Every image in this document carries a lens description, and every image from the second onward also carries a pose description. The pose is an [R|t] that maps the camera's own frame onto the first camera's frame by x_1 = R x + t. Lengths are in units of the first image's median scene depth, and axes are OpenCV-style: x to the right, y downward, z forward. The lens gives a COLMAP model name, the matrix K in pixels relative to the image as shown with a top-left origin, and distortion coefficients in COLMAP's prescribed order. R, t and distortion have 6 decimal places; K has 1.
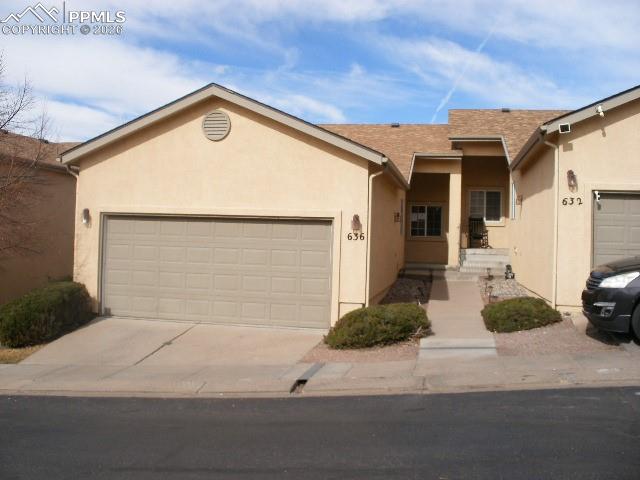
lens RADIAL K [[681.9, 0, 318.5], [0, 681.9, 230.6], [0, 0, 1]] dist [-0.211338, 0.227721]
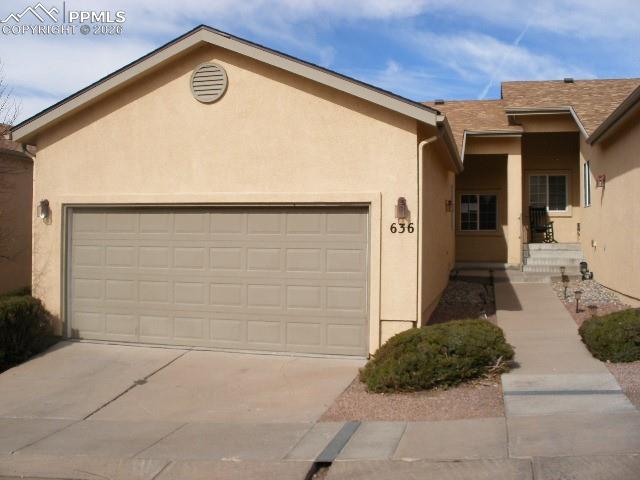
lens RADIAL K [[681.9, 0, 318.5], [0, 681.9, 230.6], [0, 0, 1]] dist [-0.211338, 0.227721]
pose [[0.998042, -0.021114, -0.058884, 0.008708], [0.021140, 0.999777, -0.000175, 0.009490], [0.058875, -0.001070, 0.998265, 0.269878]]
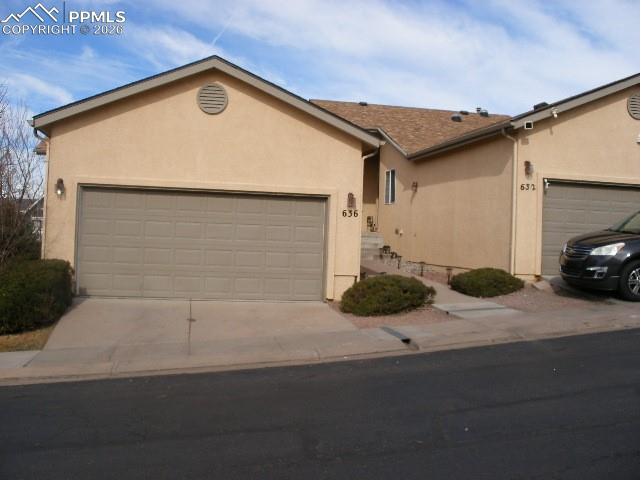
lens RADIAL K [[681.9, 0, 318.5], [0, 681.9, 230.6], [0, 0, 1]] dist [-0.211338, 0.227721]
pose [[0.921031, 0.008532, 0.389396, -0.388265], [-0.013913, 0.999843, 0.011001, 0.023690], [-0.389241, -0.015550, 0.921005, 0.034810]]
